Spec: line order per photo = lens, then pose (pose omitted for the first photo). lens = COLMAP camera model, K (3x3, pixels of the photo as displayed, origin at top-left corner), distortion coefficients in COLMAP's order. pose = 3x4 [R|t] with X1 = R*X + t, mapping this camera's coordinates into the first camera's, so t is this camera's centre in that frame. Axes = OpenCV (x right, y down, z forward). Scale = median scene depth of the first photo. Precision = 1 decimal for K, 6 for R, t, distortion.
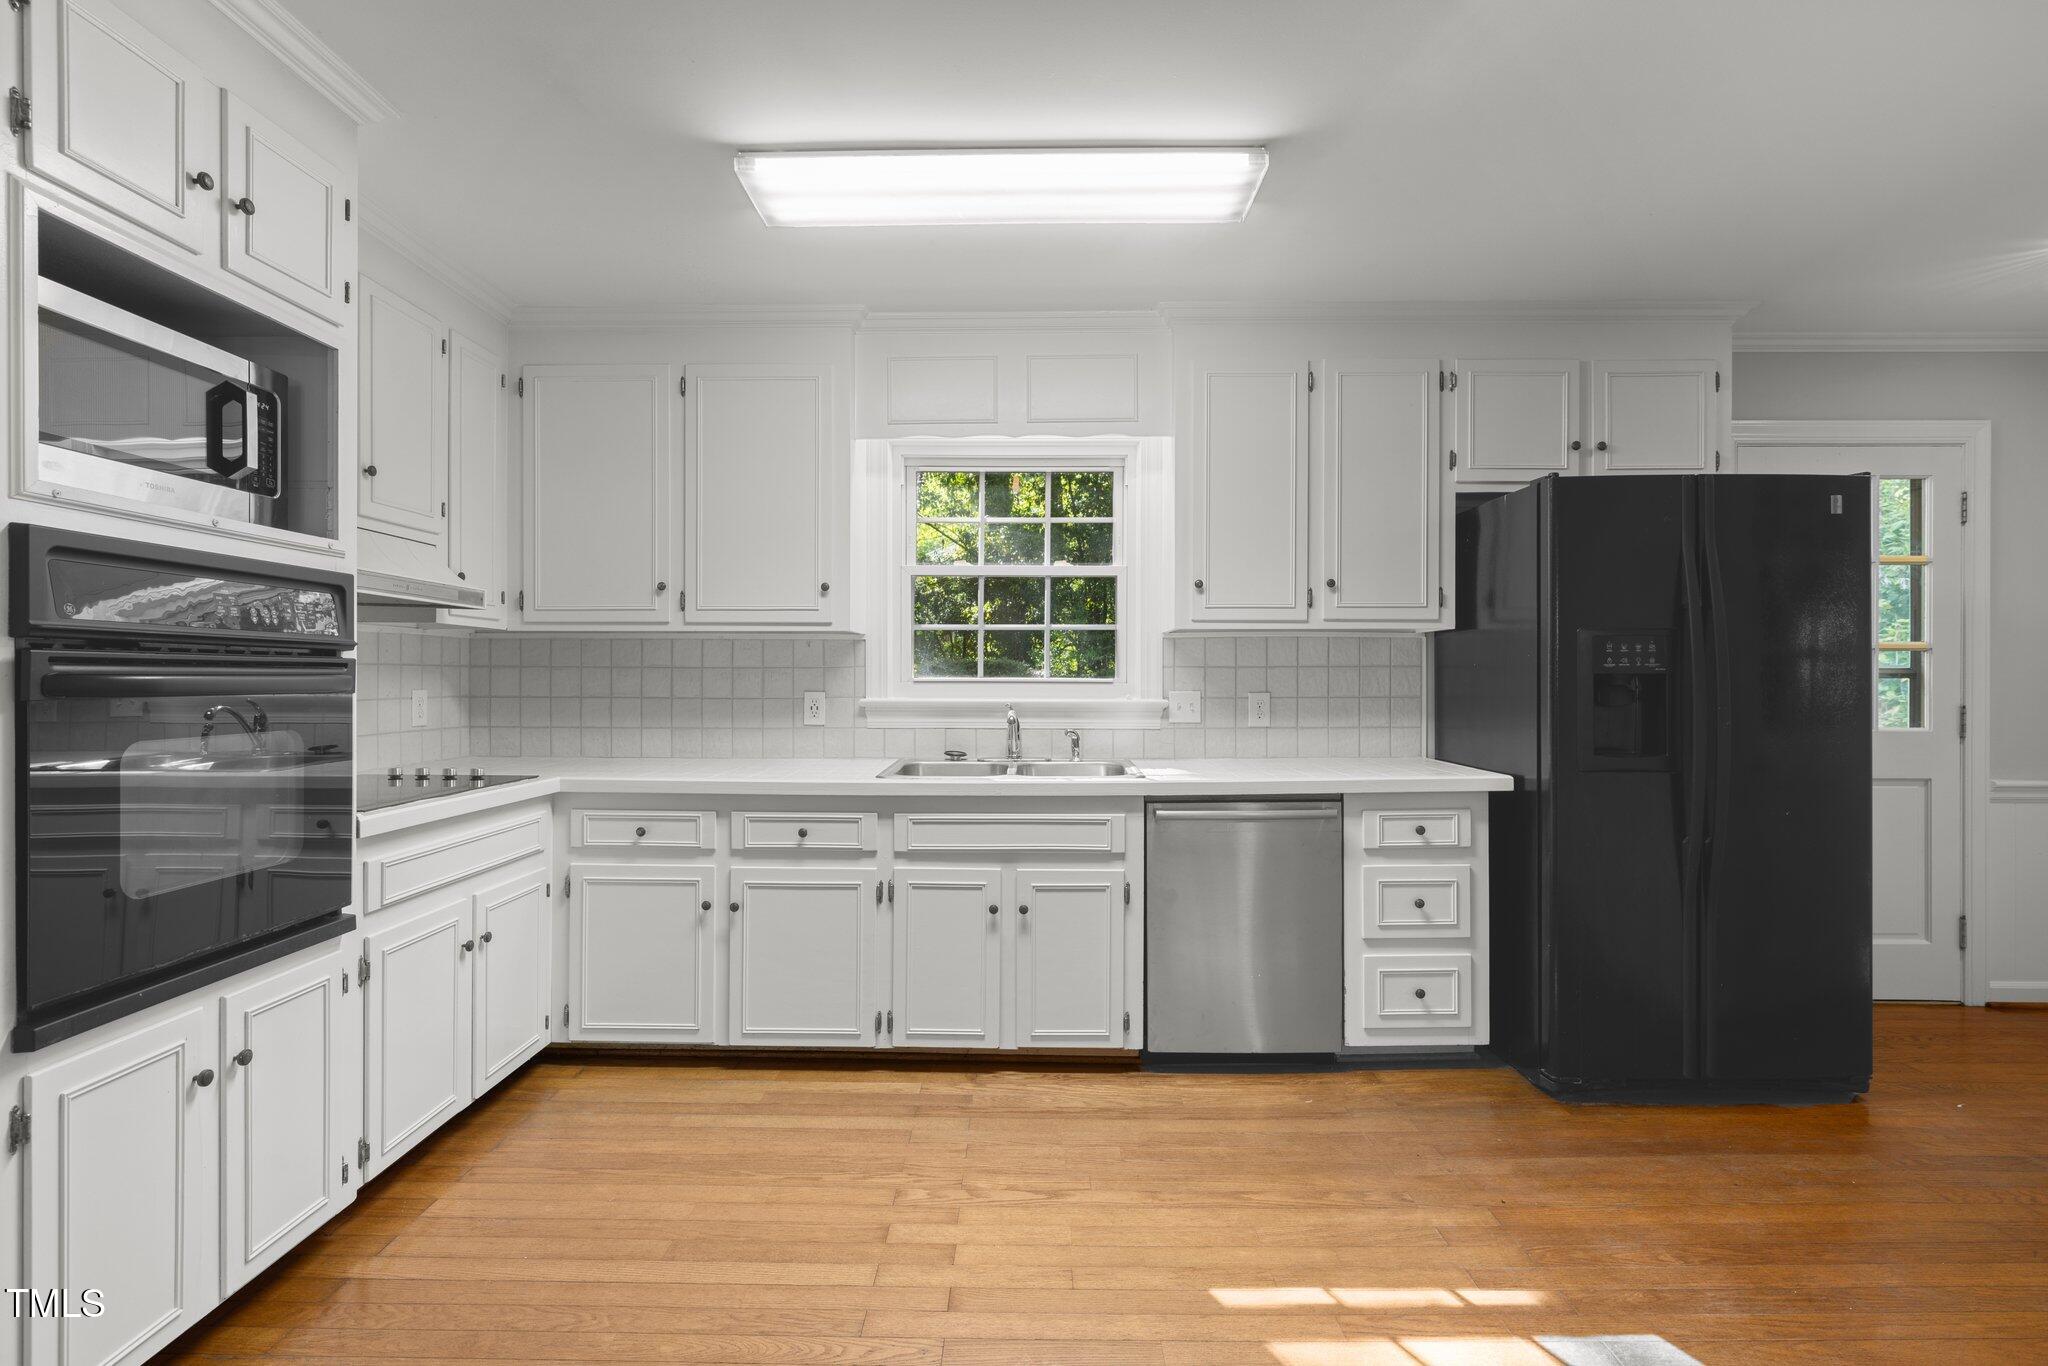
lens RADIAL K [[1003.5, 0, 1020.1], [0, 1003.5, 684.1], [0, 0, 1]] dist [0.001926, 0.001401]
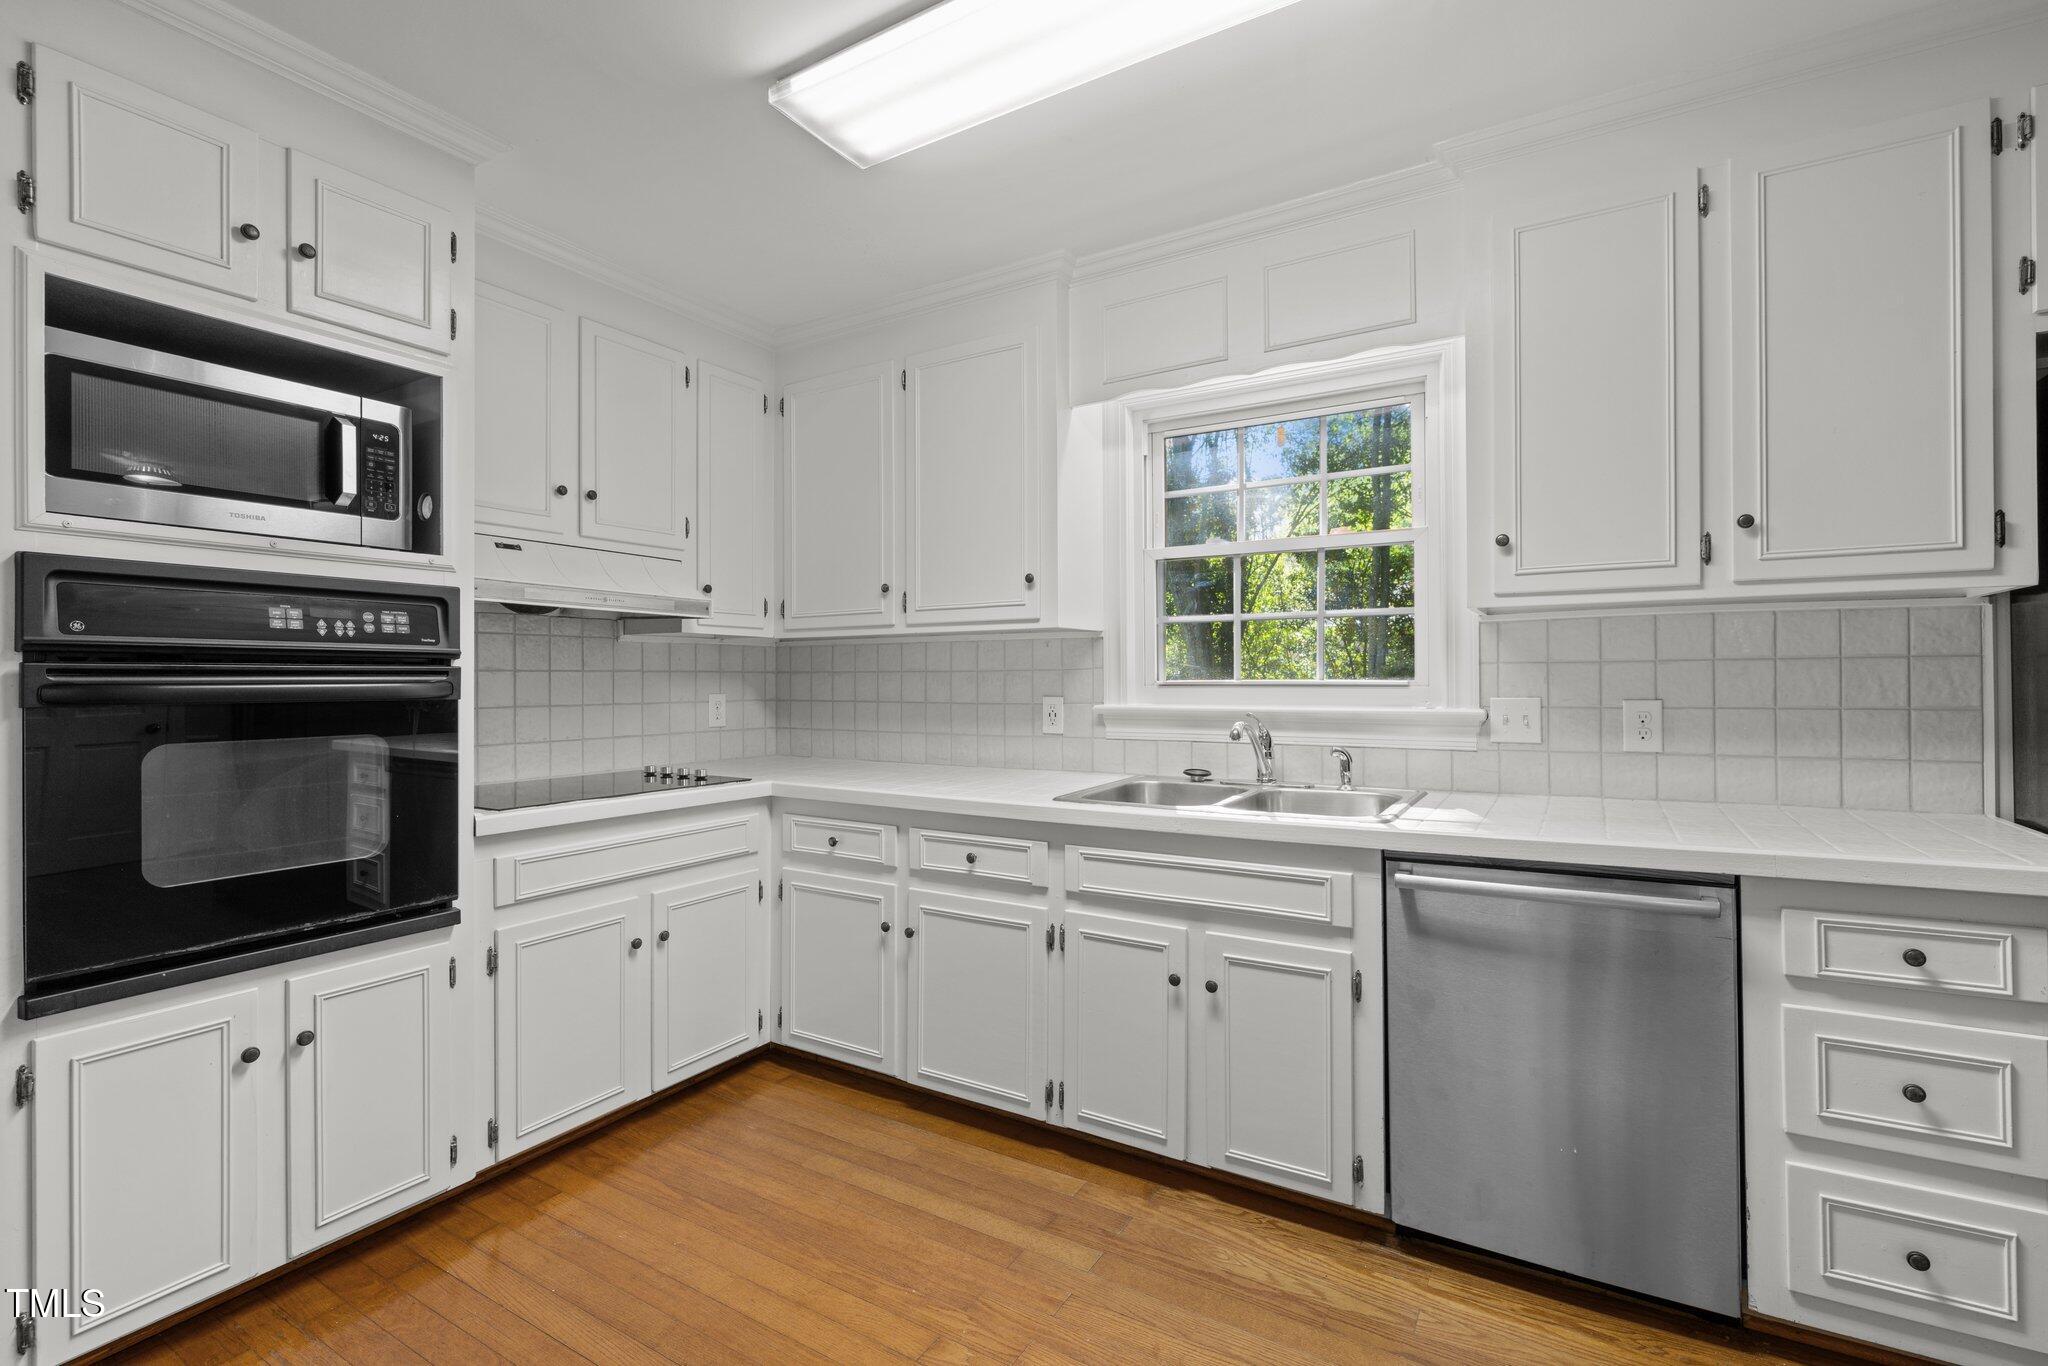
lens RADIAL K [[937.4, 0, 1024.0], [0, 937.4, 677.0], [0, 0, 1]] dist [-0.000646, 0.000890]
pose [[0.859501, -0.007665, -0.511077, 0.244408], [0.002927, 0.999945, -0.010075, -0.001986], [0.511126, 0.007164, 0.859476, 0.317121]]
